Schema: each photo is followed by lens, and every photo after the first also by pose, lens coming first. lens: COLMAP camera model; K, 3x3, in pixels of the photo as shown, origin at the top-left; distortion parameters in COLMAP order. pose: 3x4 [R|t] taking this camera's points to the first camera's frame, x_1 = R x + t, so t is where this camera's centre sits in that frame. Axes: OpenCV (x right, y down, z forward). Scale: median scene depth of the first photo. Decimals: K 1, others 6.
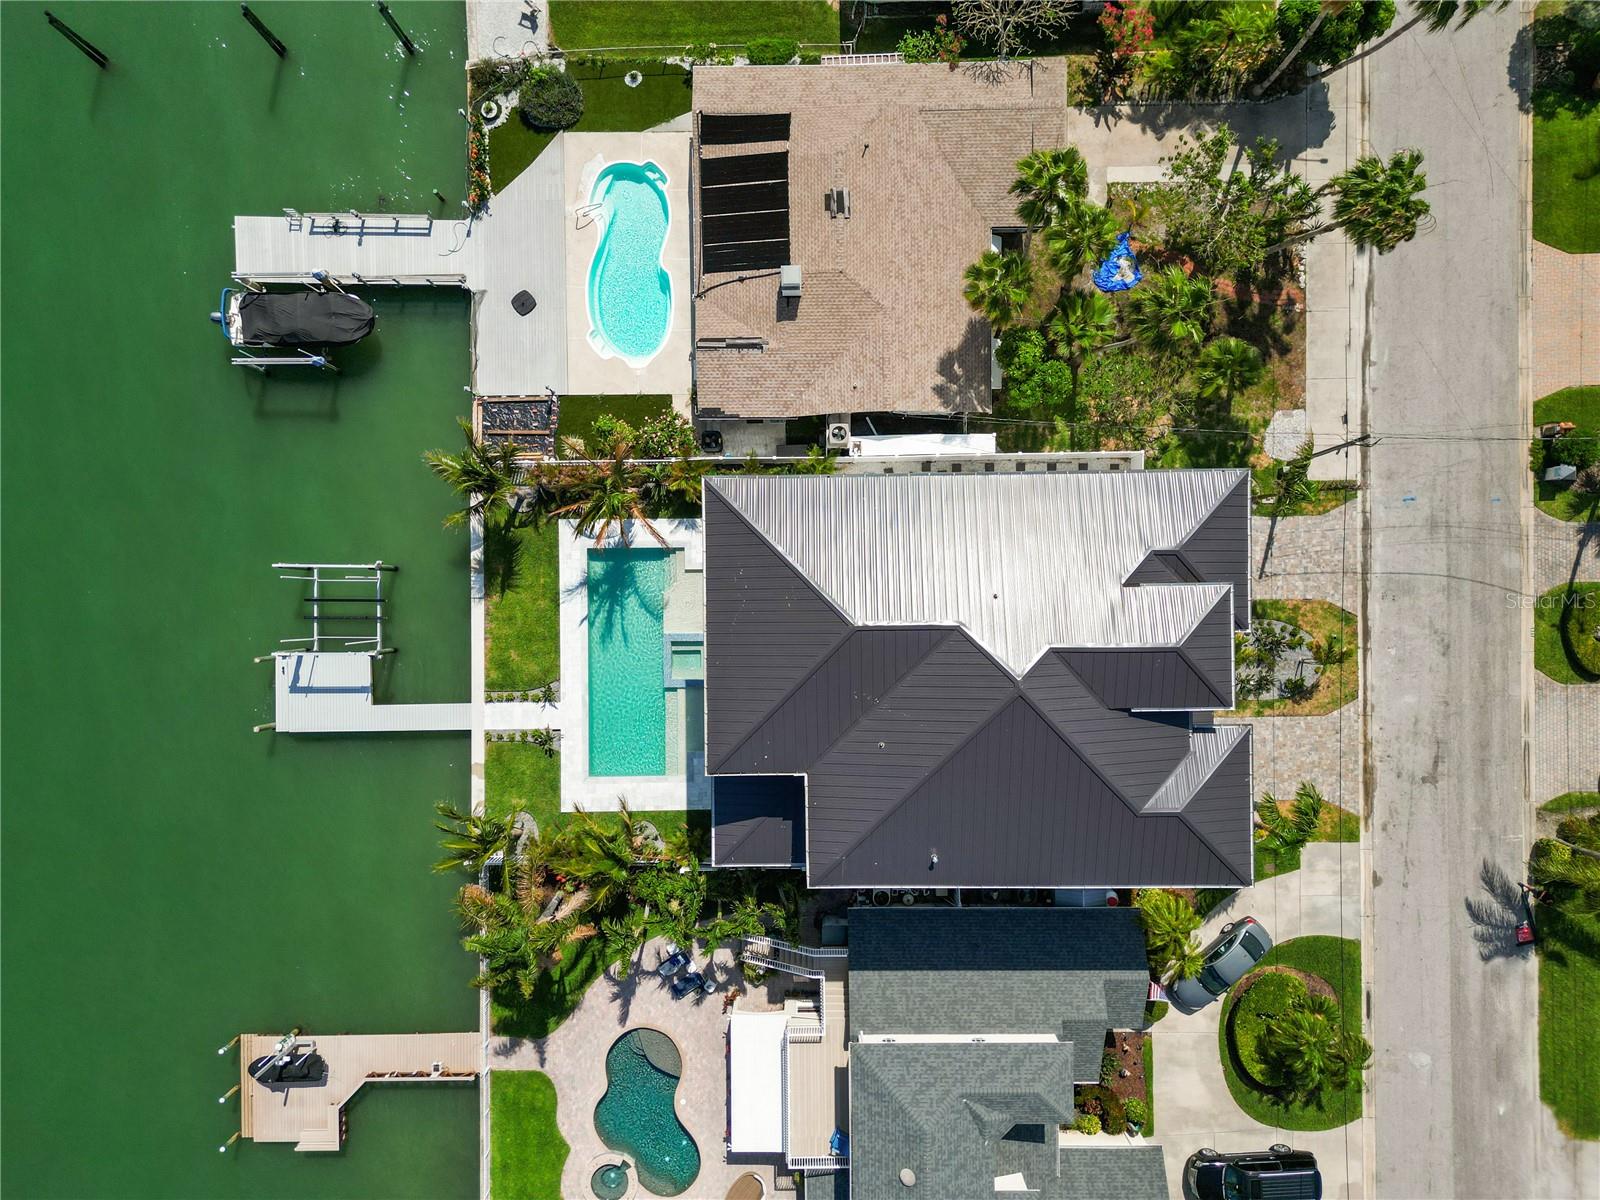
lens RADIAL K [[1115.0, 0, 801.4], [0, 1115.0, 603.9], [0, 0, 1]] dist [0.072292, -0.070317]
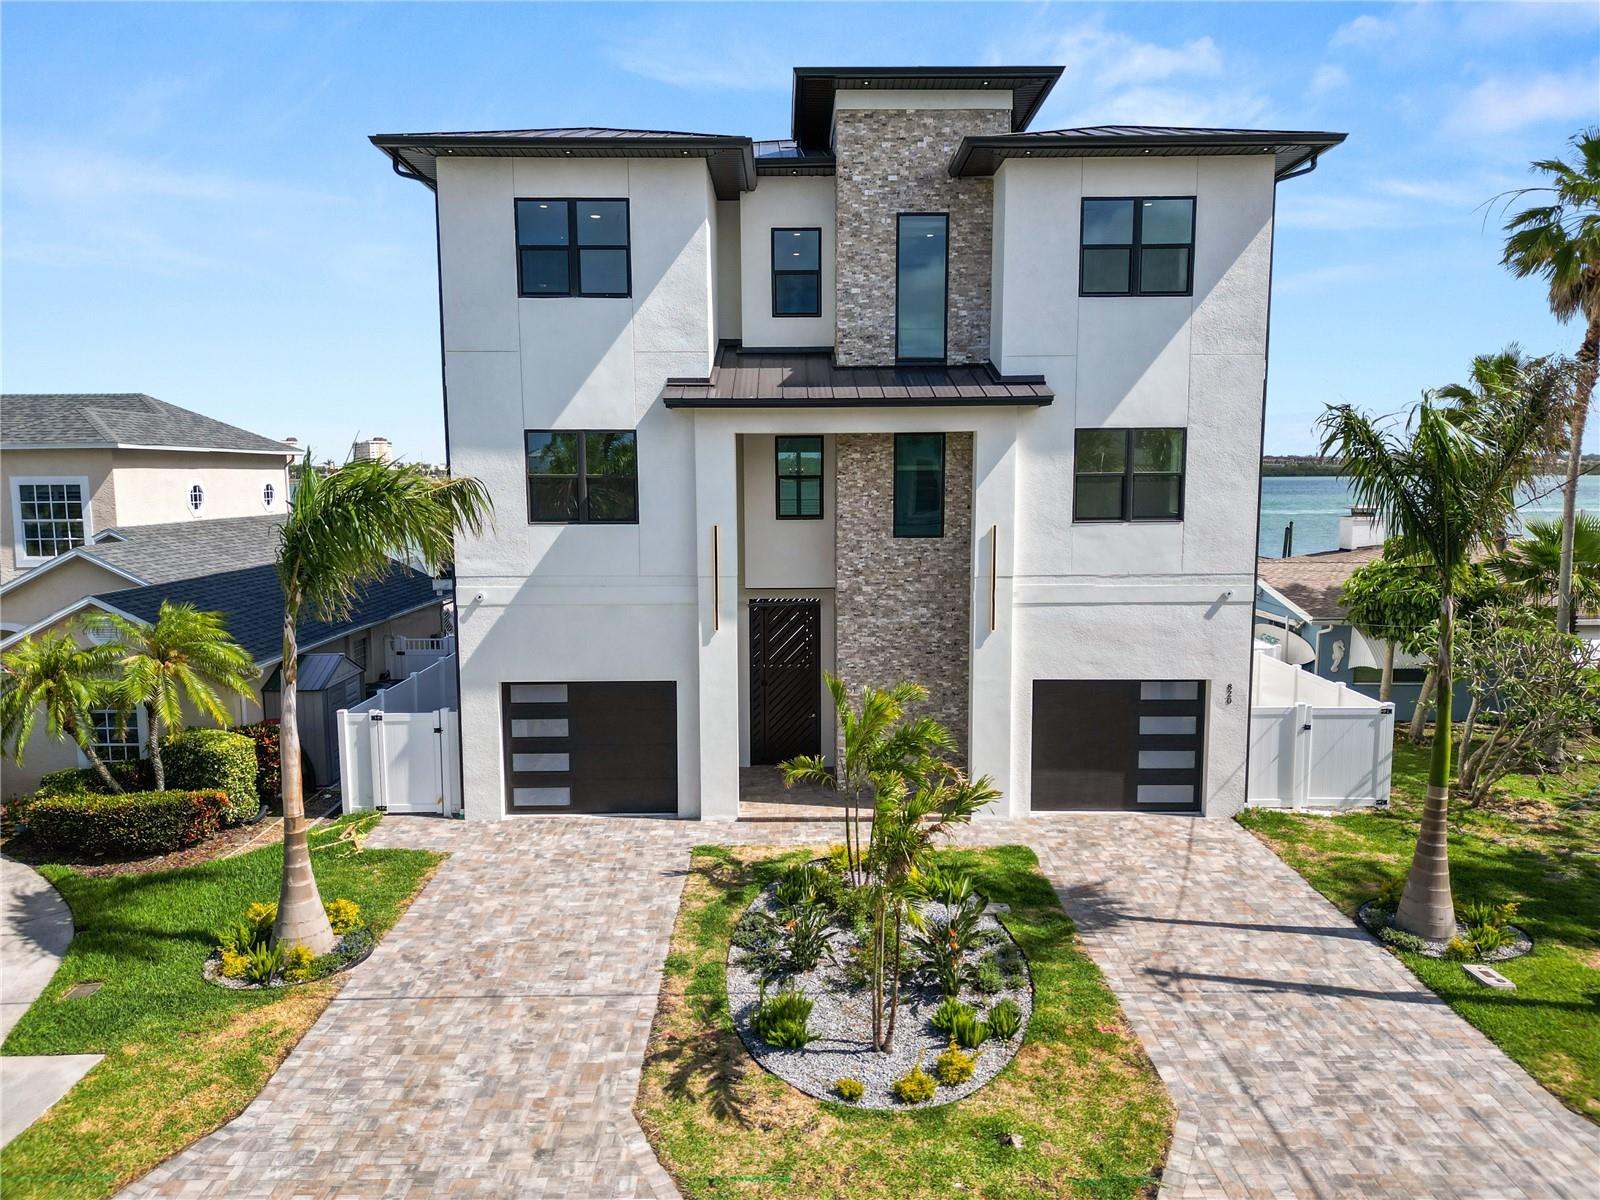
lens RADIAL K [[1115.0, 0, 801.4], [0, 1115.0, 603.9], [0, 0, 1]] dist [0.072292, -0.070317]
pose [[-0.002595, 0.120705, -0.992685, 0.663960], [-0.999994, -0.002686, 0.002287, 0.066909], [-0.002390, 0.992685, 0.120711, 0.878167]]
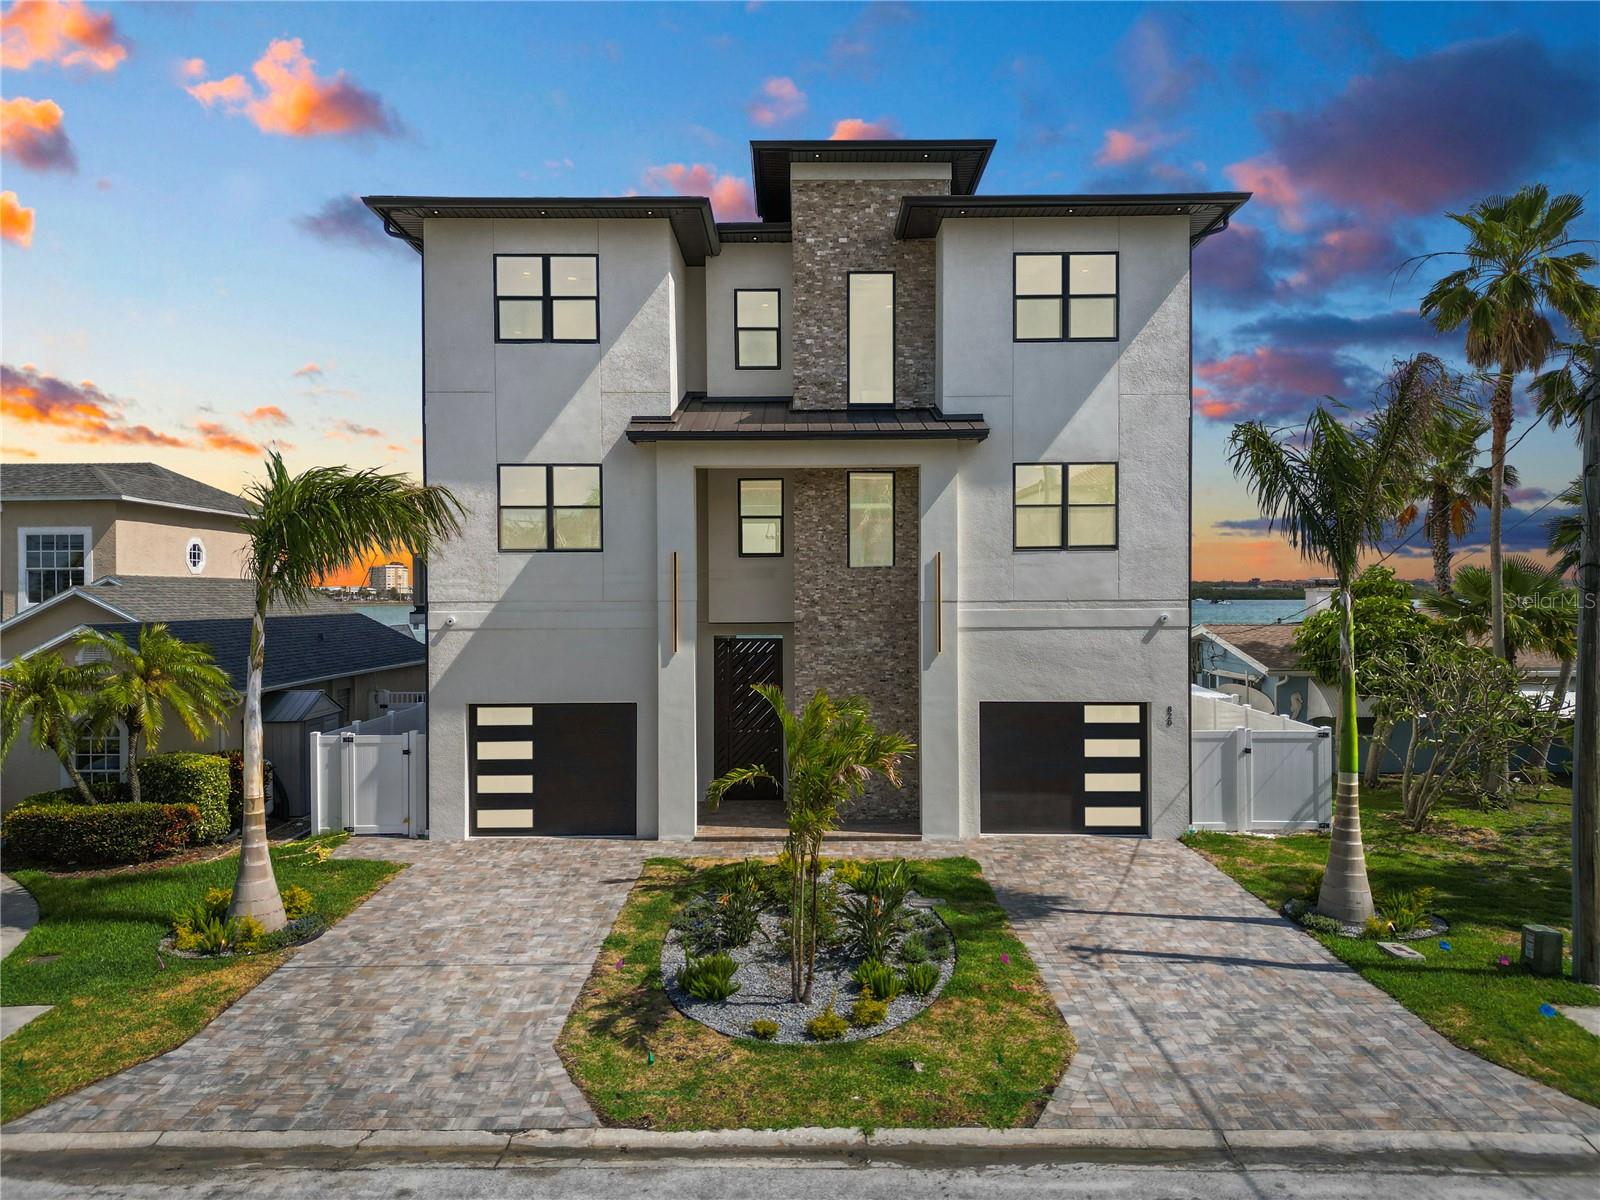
lens RADIAL K [[1115.0, 0, 801.4], [0, 1115.0, 603.9], [0, 0, 1]] dist [0.072292, -0.070317]
pose [[-0.012169, 0.010741, -0.999868, 0.684004], [-0.999924, -0.002223, 0.012146, 0.047725], [-0.002093, 0.999940, 0.010767, 0.910002]]
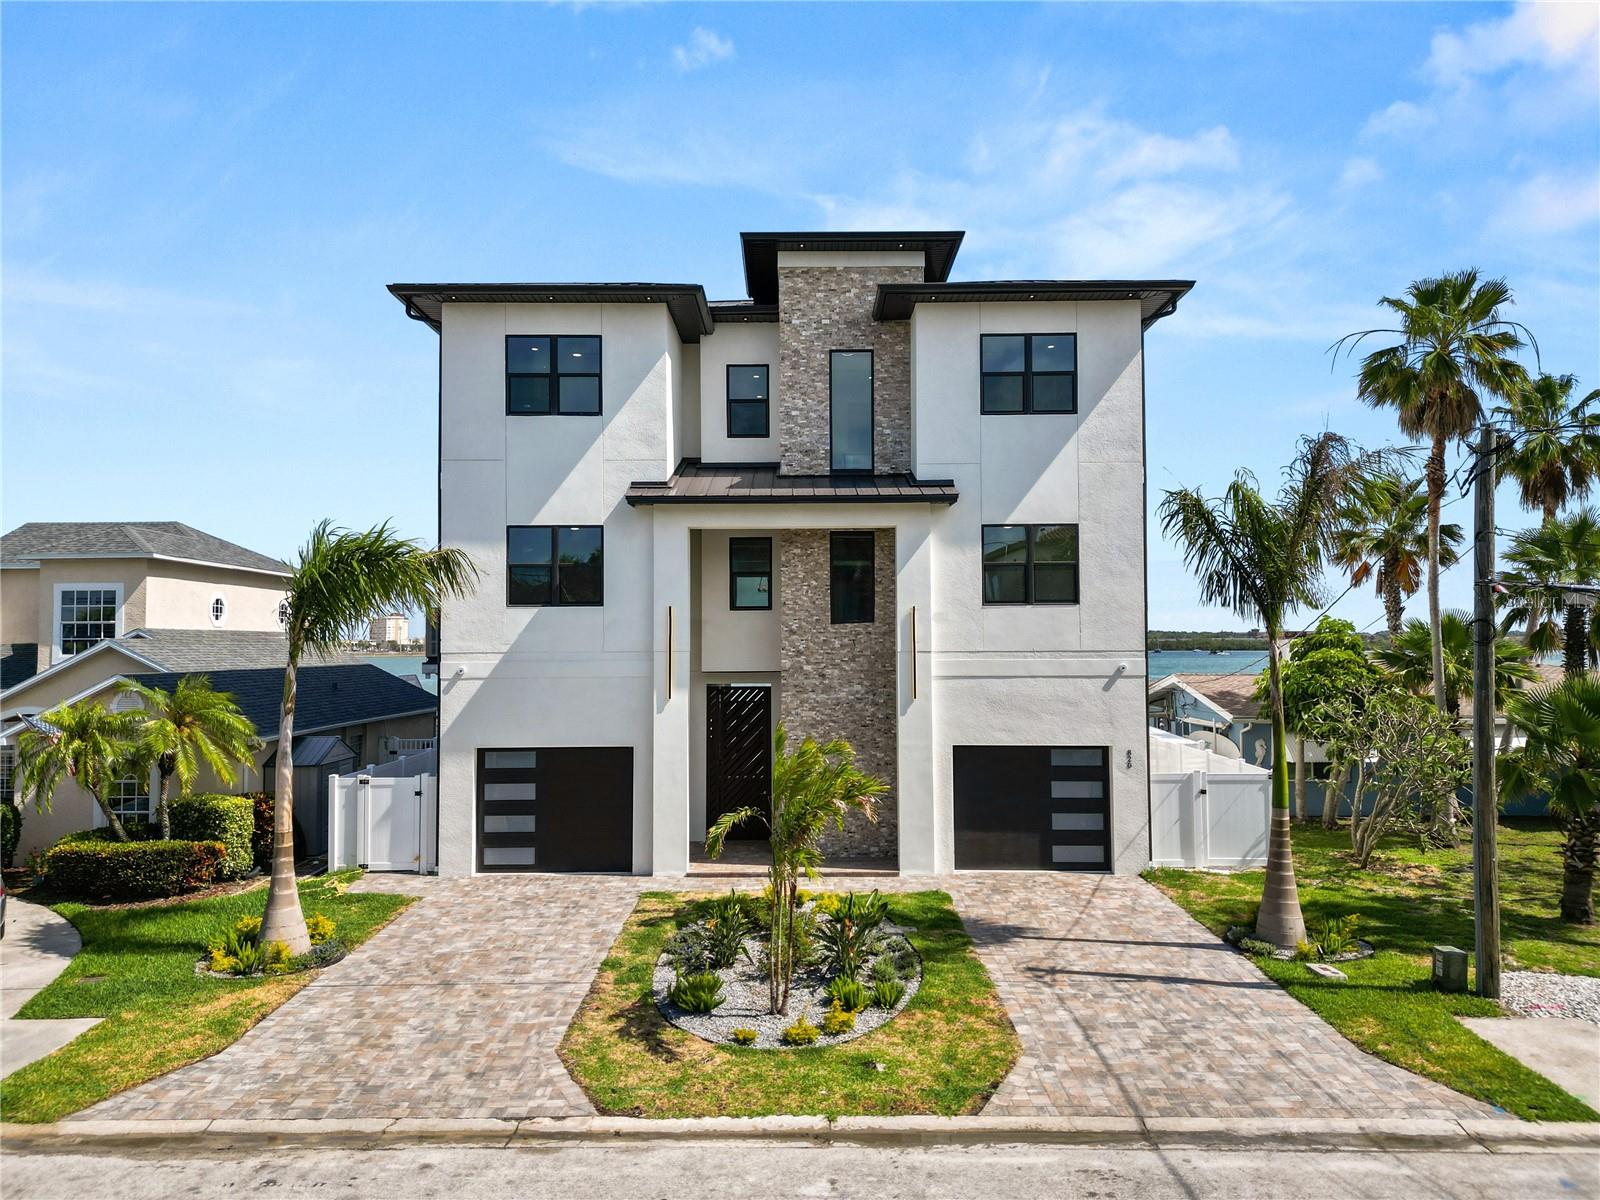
lens RADIAL K [[1115.0, 0, 801.4], [0, 1115.0, 603.9], [0, 0, 1]] dist [0.072292, -0.070317]
pose [[-0.012096, -0.034430, -0.999334, 0.714613], [-0.999925, -0.001311, 0.012149, 0.041990], [-0.001728, 0.999406, -0.034412, 0.909639]]
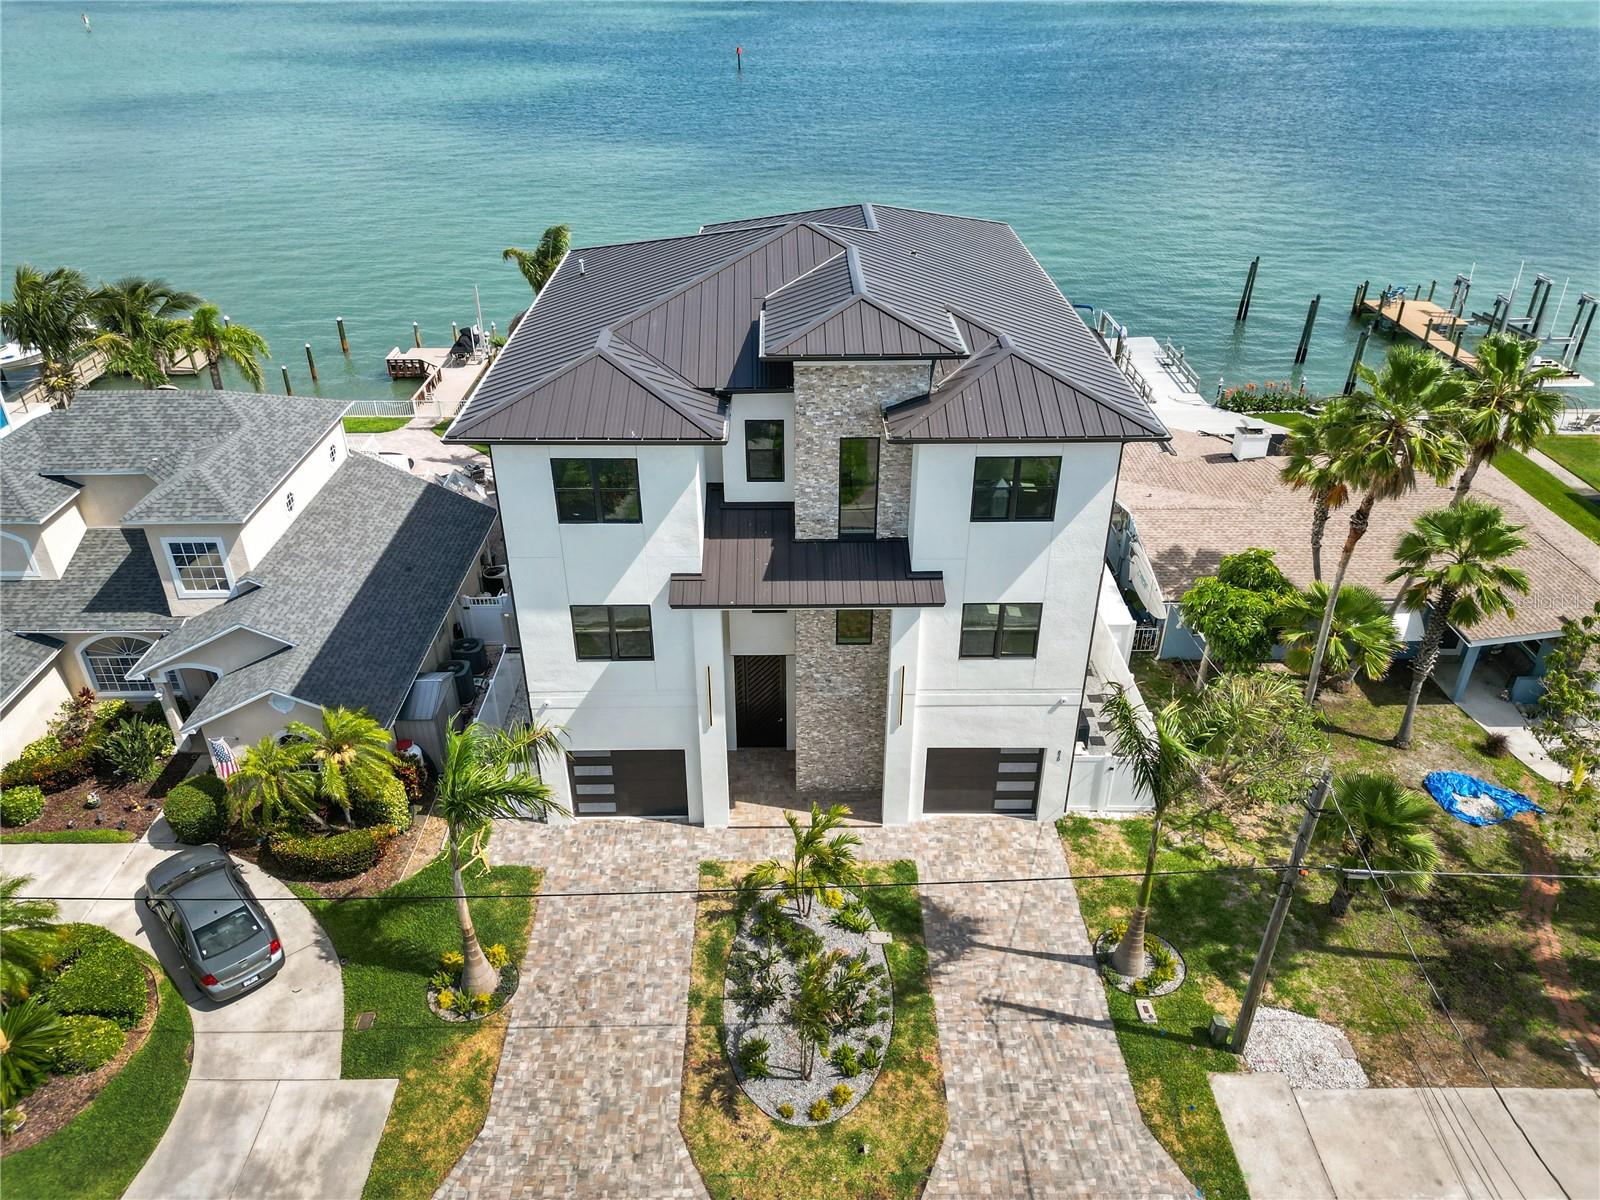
lens RADIAL K [[1125.6, 0, 803.5], [0, 1125.6, 595.4], [0, 0, 1]] dist [0.069286, -0.069940]
pose [[0.003360, 0.506556, -0.862200, 0.734808], [-0.999966, -0.004774, -0.006701, 0.055328], [-0.007510, 0.862194, 0.506523, 0.605086]]
